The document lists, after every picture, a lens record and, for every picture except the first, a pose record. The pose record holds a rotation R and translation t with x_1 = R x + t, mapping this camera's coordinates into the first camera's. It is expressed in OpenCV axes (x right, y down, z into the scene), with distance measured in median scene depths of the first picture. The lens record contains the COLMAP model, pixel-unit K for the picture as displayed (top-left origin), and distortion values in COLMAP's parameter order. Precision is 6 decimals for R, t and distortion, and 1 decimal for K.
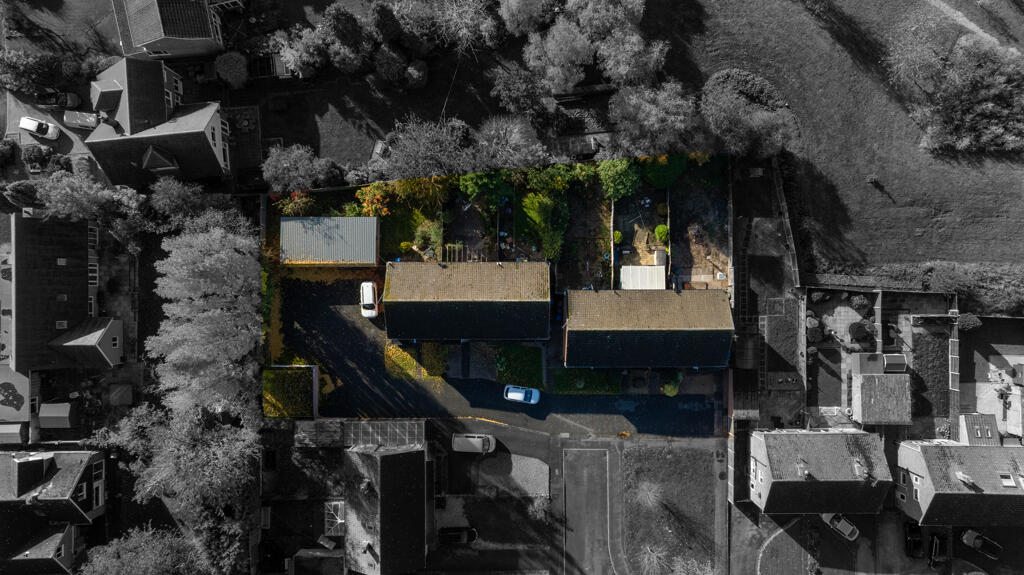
lens RADIAL K [[725.3, 0, 512.4], [0, 725.3, 287.9], [0, 0, 1]] dist [-0.019251, 0.010647]
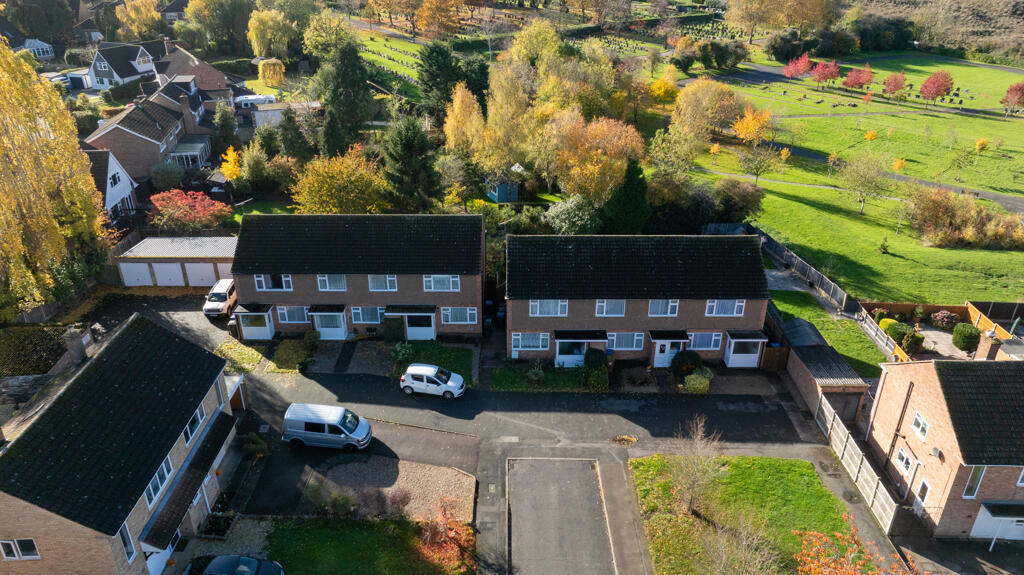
lens RADIAL K [[725.3, 0, 514.4], [0, 725.3, 288.5], [0, 0, 1]] dist [-0.019251, 0.010647]
pose [[0.999937, 0.010283, 0.004497, 0.072427], [-0.000606, 0.449616, -0.893222, 0.610935], [-0.011207, 0.893163, 0.449594, 0.676911]]
